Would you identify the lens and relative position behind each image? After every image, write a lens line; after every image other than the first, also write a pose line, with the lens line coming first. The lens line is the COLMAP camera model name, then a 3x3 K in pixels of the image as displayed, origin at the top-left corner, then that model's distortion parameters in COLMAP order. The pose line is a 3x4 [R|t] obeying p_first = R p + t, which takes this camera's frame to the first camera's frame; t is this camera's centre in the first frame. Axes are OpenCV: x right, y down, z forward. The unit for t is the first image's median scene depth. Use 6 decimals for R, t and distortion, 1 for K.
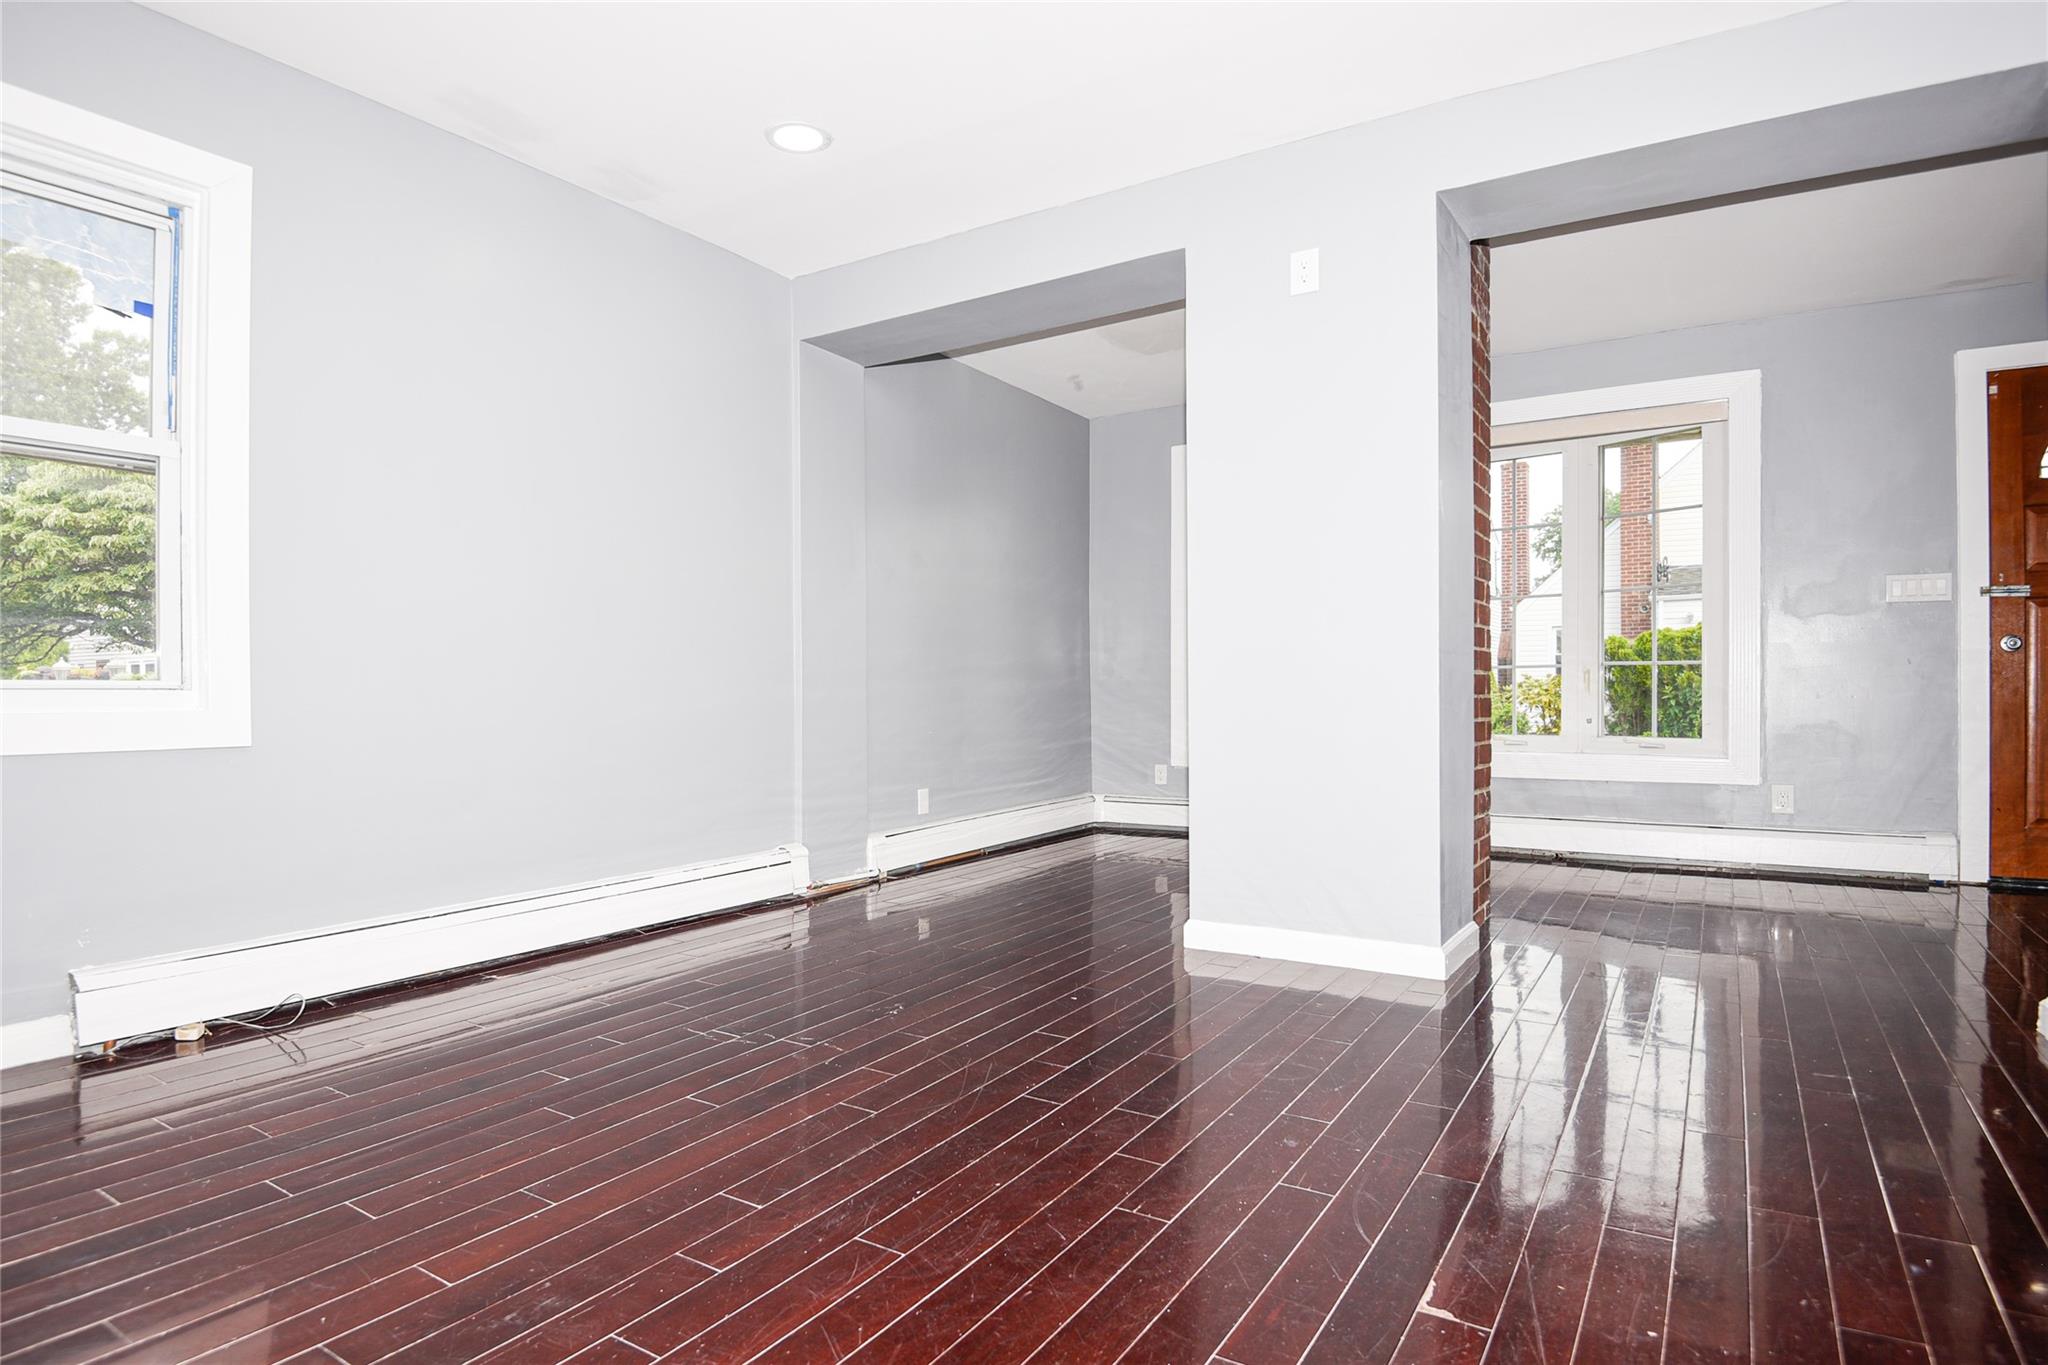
lens RADIAL K [[1119.5, 0, 1024.0], [0, 1119.5, 682.5], [0, 0, 1]] dist [-0.000020, -0.000652]
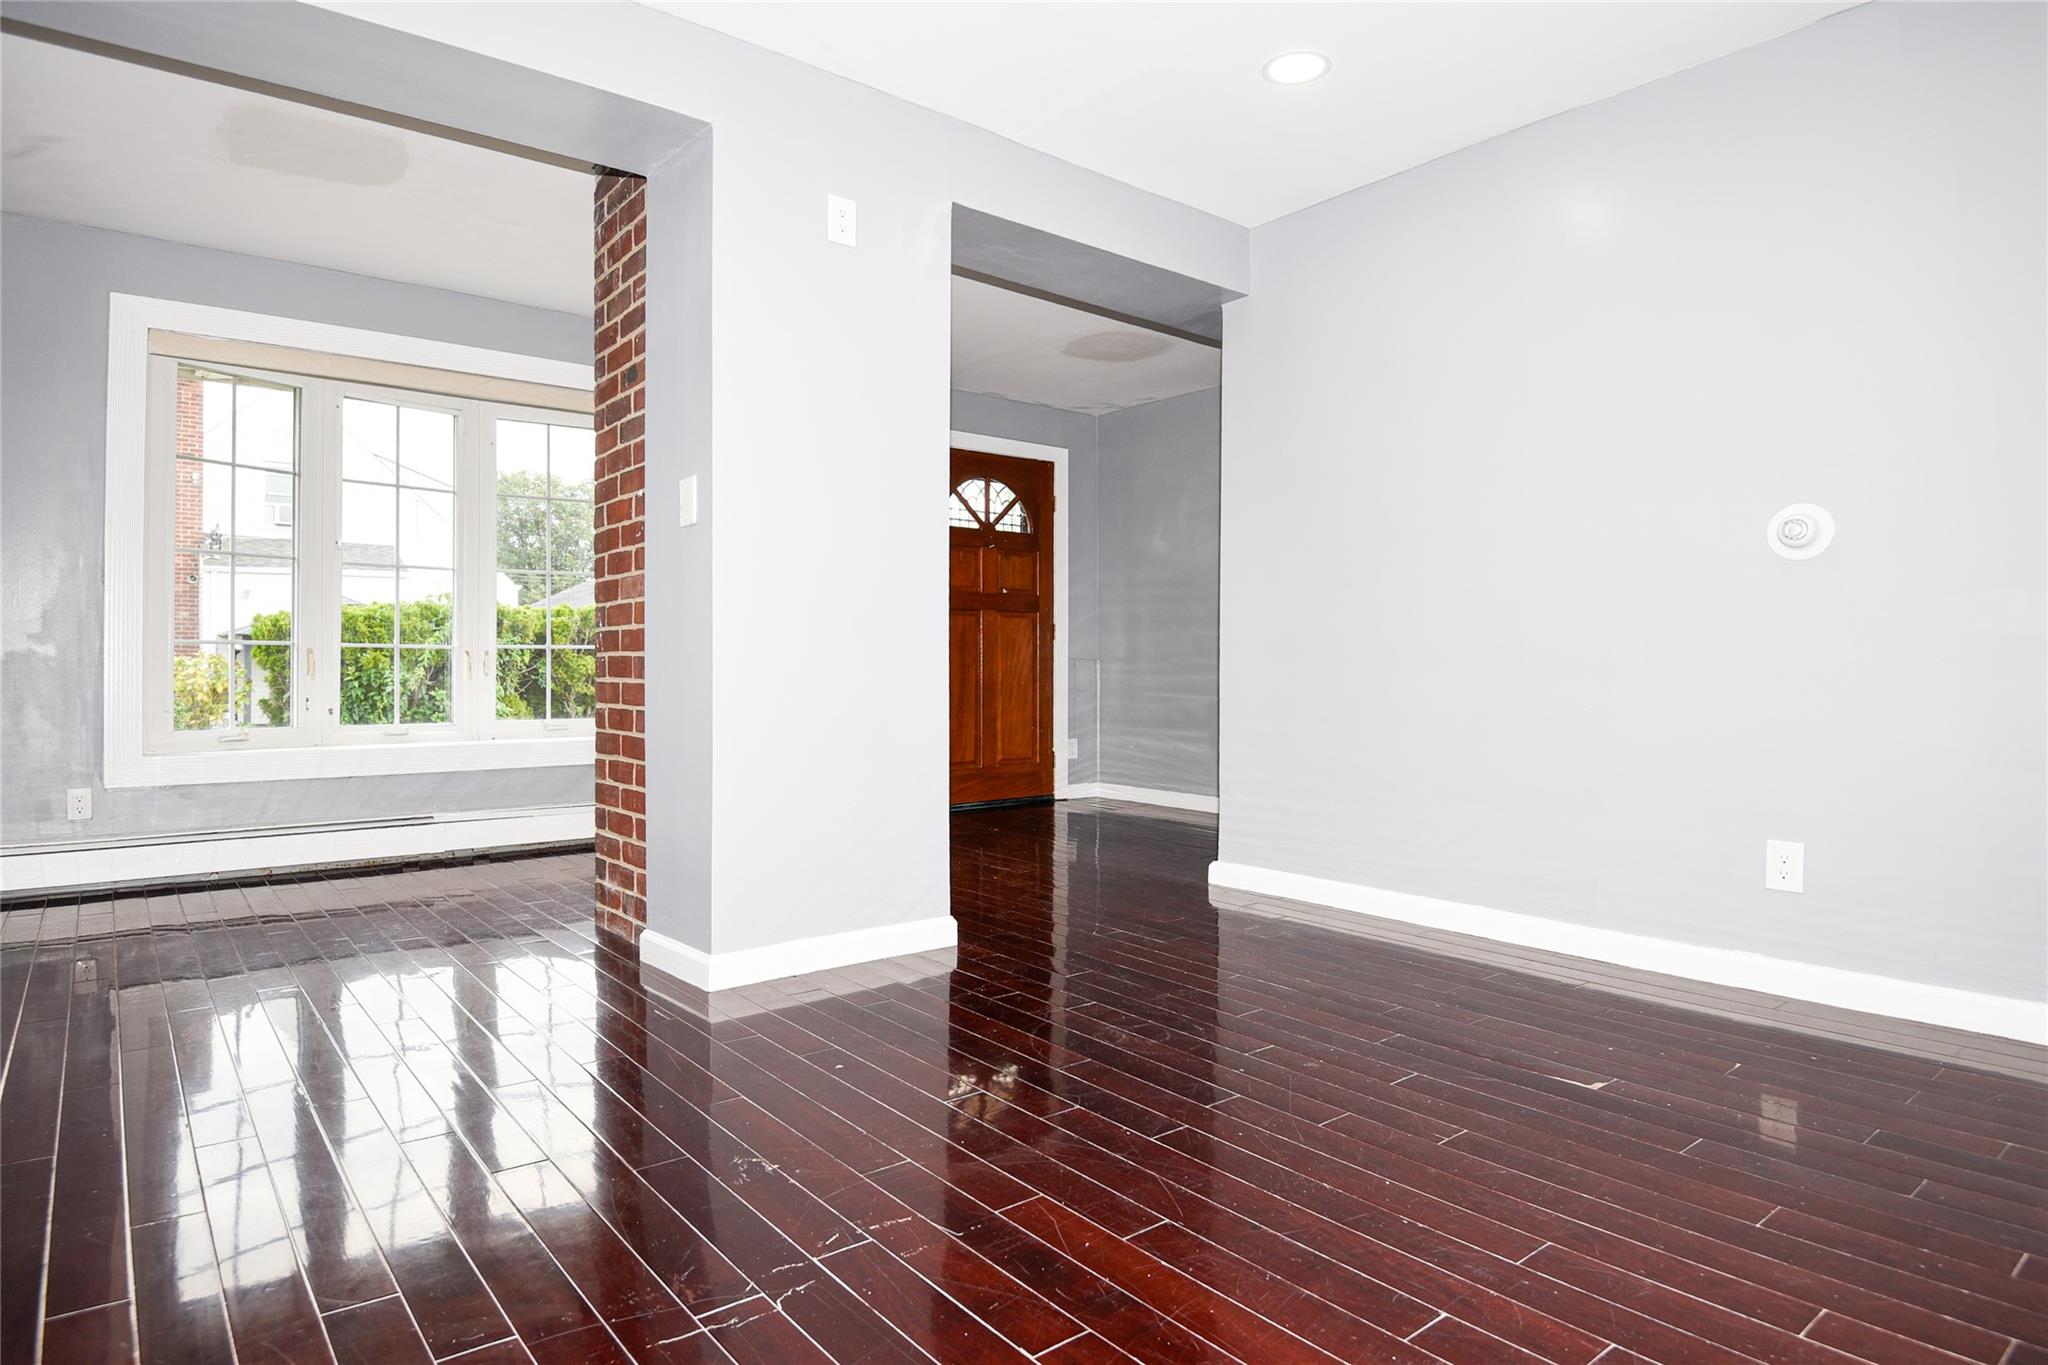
lens RADIAL K [[1147.1, 0, 1024.0], [0, 1147.1, 682.5], [0, 0, 1]] dist [0.002469, -0.000466]
pose [[0.318411, -0.007508, 0.947923, -0.590027], [-0.009458, 0.999894, 0.011096, 0.001307], [-0.947906, -0.012499, 0.318306, 0.542132]]
